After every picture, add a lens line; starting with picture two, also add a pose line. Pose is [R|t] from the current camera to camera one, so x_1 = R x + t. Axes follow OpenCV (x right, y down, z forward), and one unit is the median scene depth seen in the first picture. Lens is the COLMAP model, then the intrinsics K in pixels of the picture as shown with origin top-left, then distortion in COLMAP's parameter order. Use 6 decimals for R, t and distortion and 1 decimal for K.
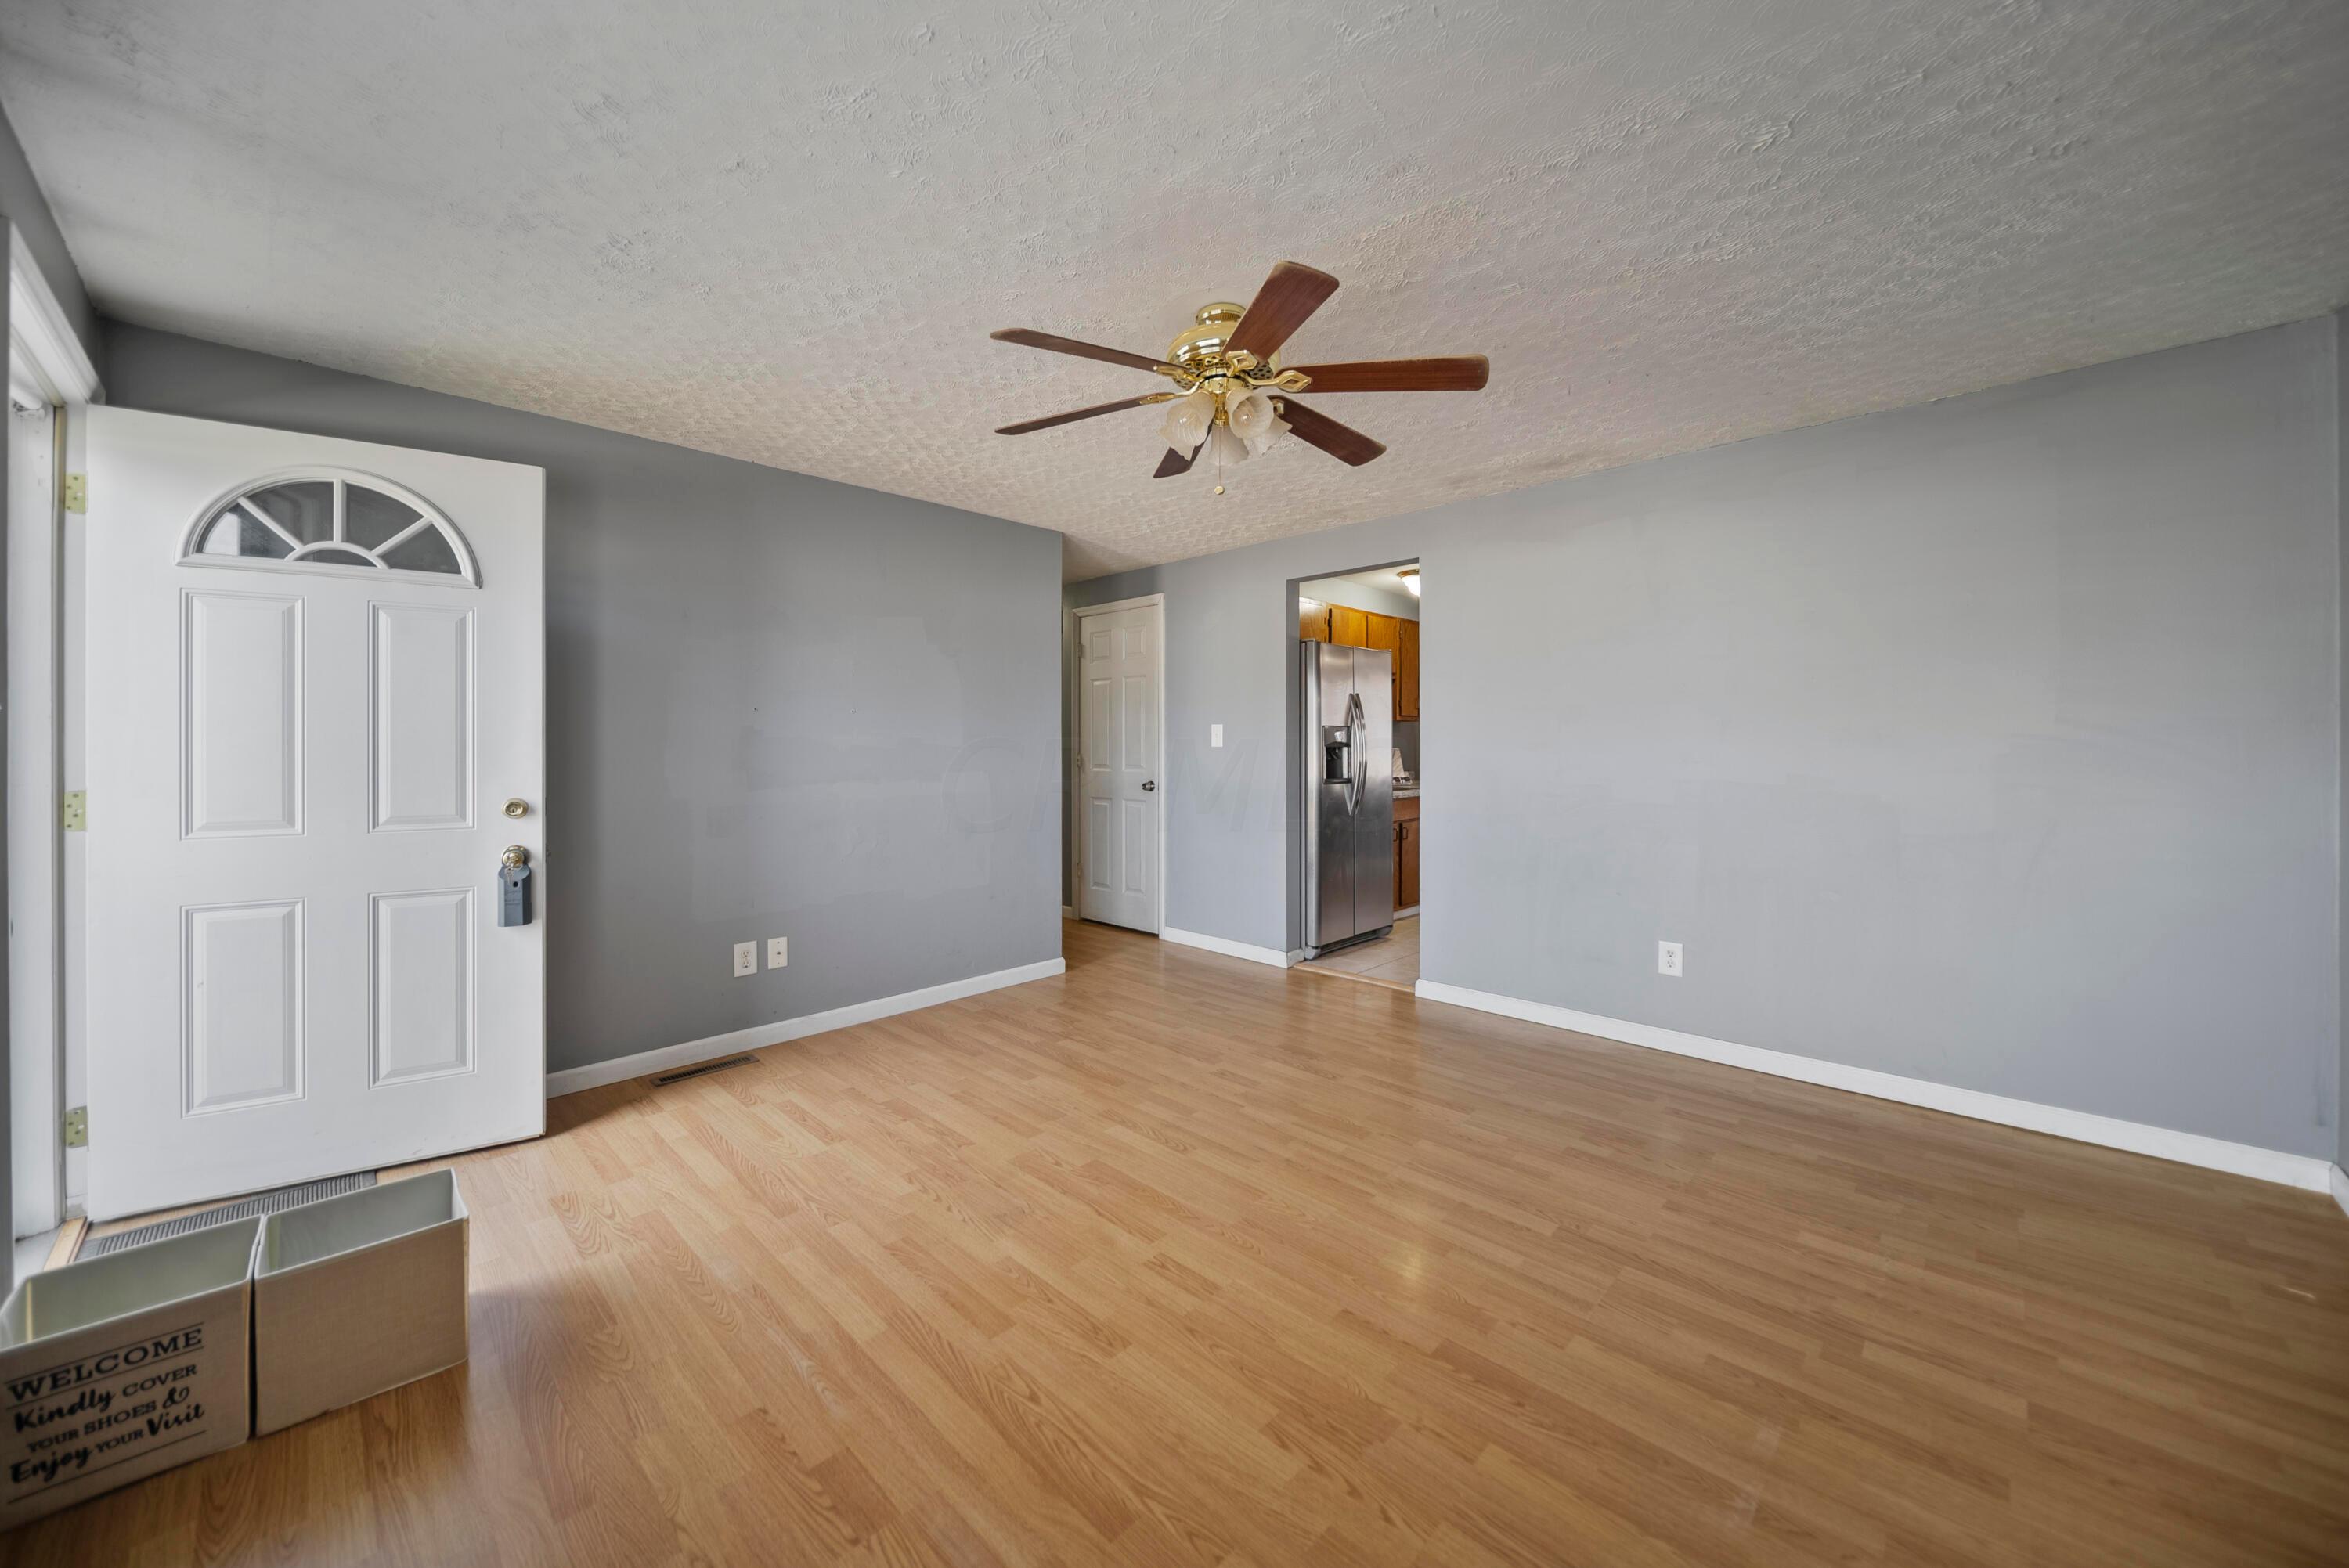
lens RADIAL K [[848.1, 0, 1170.7], [0, 848.1, 752.6], [0, 0, 1]] dist [-0.001214, -0.000185]
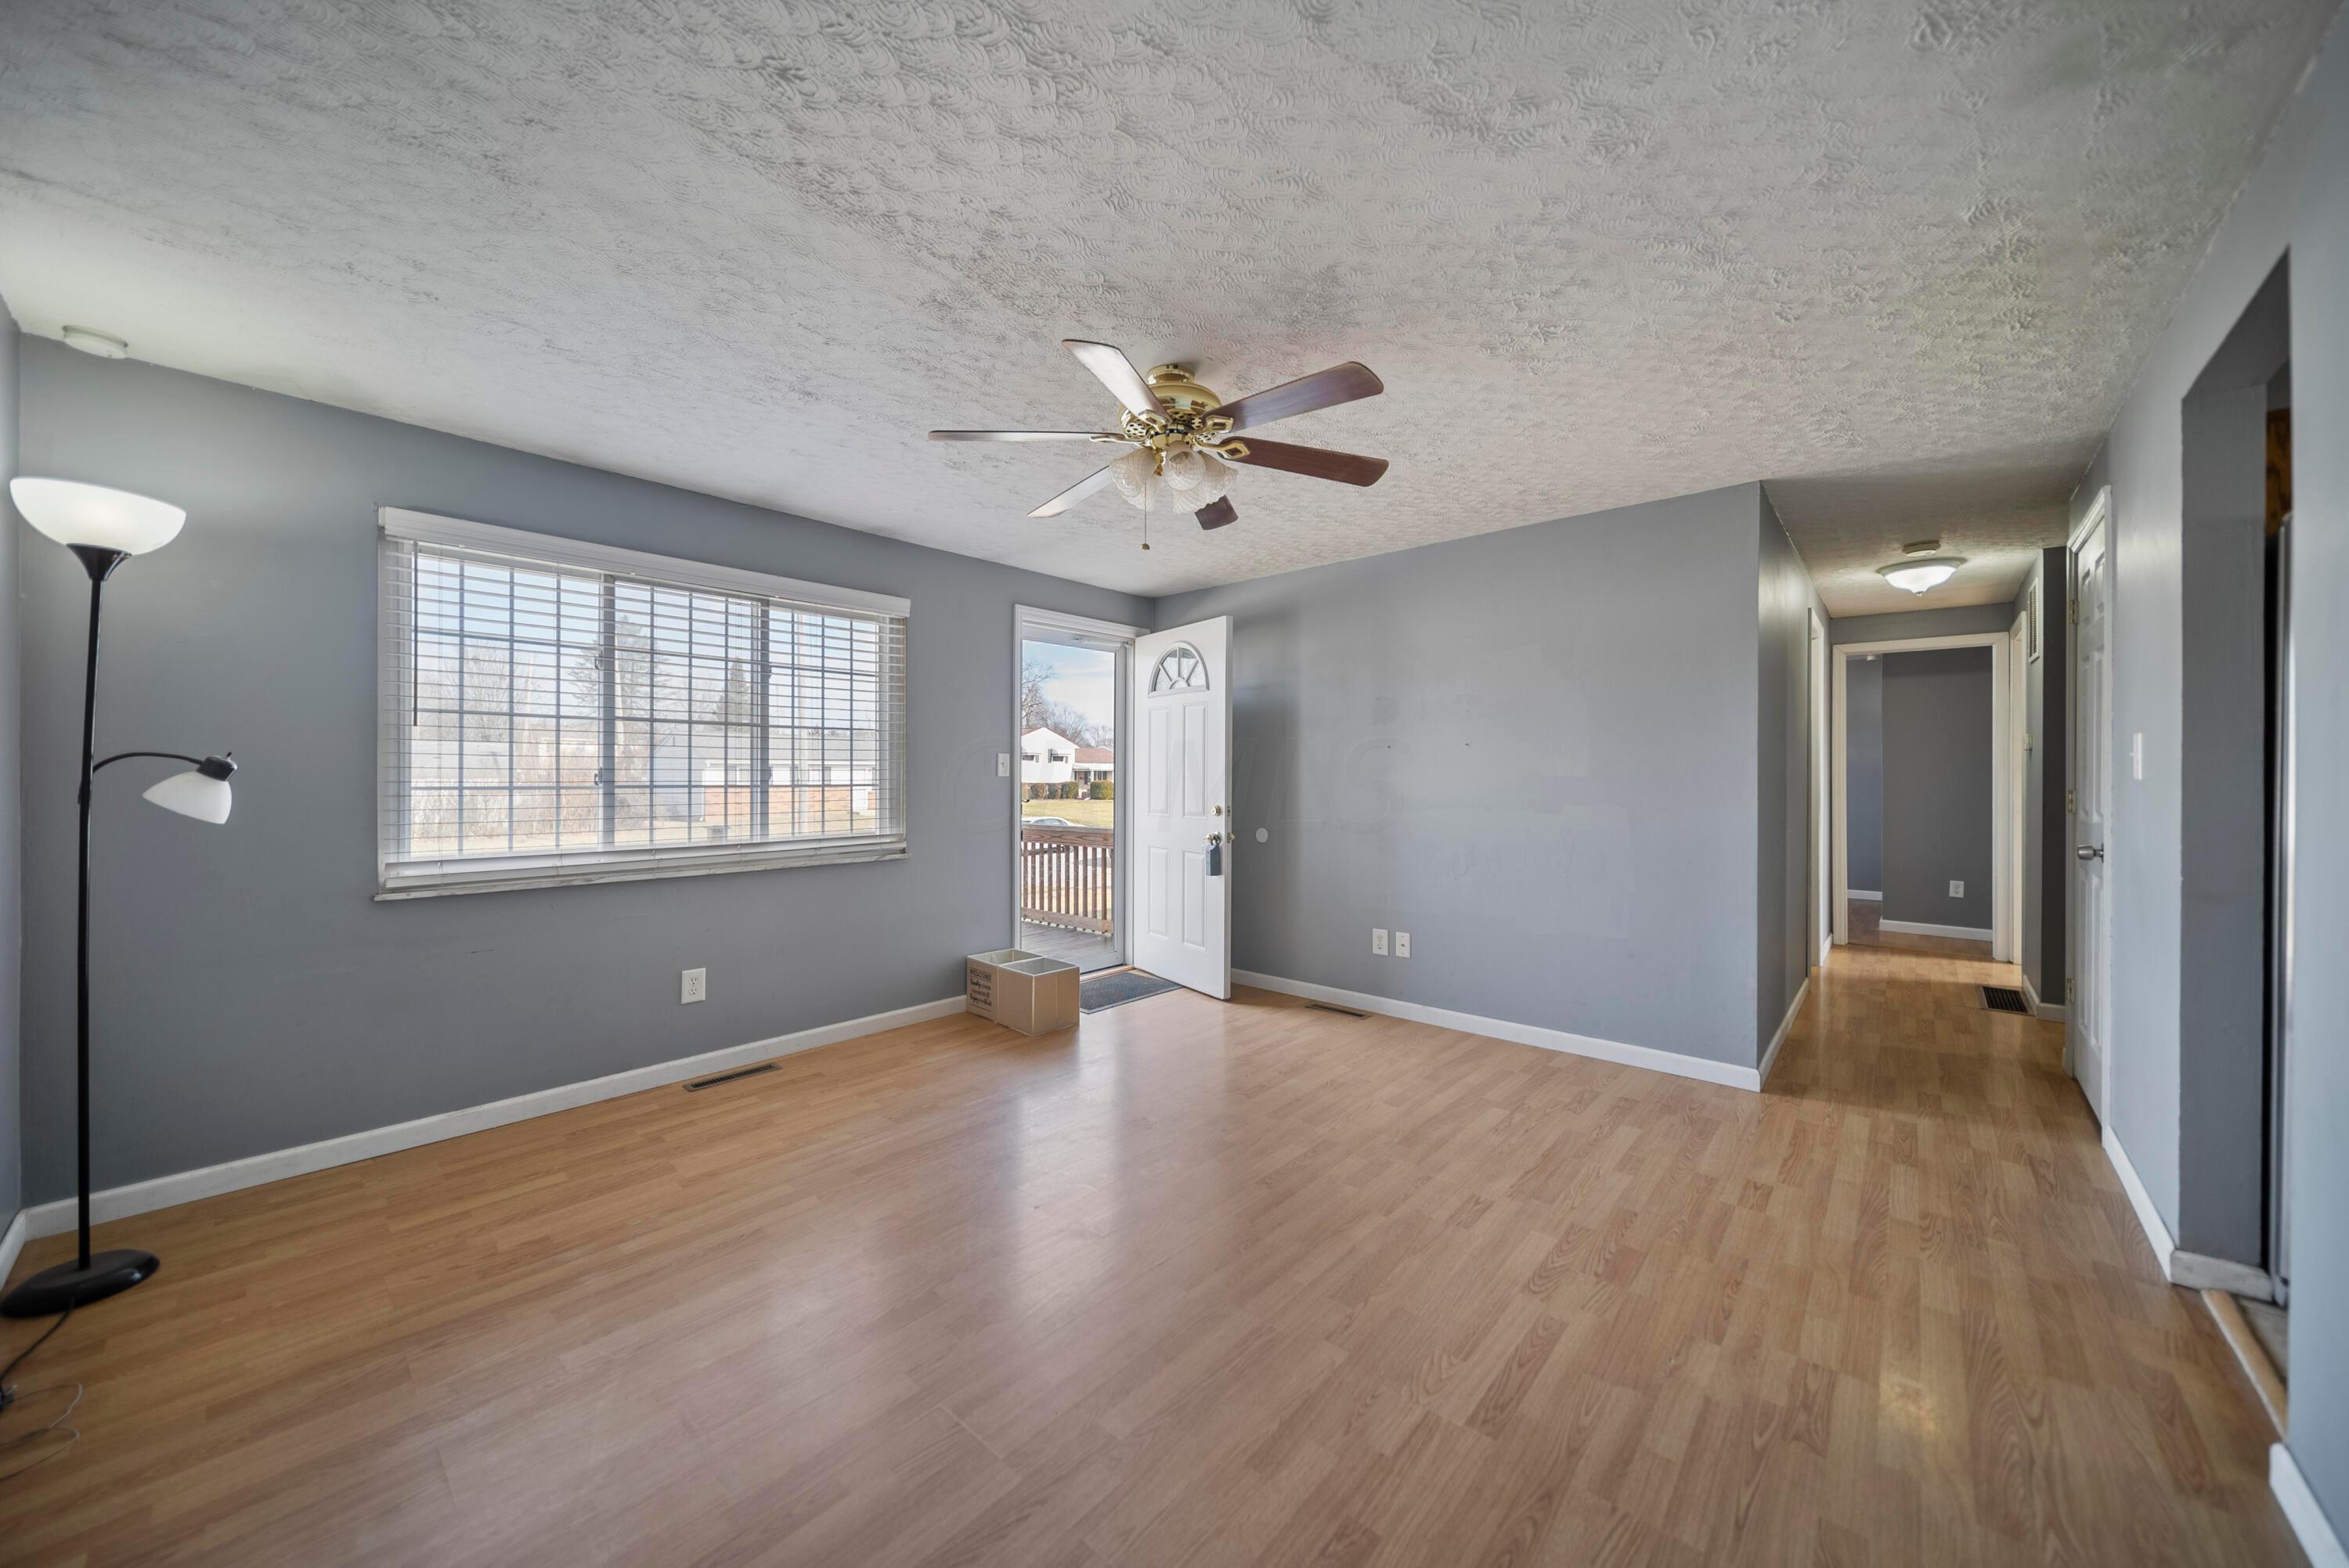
lens RADIAL K [[834.2, 0, 1169.5], [0, 834.2, 787.4], [0, 0, 1]] dist [-0.000139, -0.000231]
pose [[0.021121, 0.008577, -0.999740, 0.869531], [-0.004687, 0.999953, 0.008480, 0.002814], [0.999766, 0.004507, 0.021160, 0.768562]]
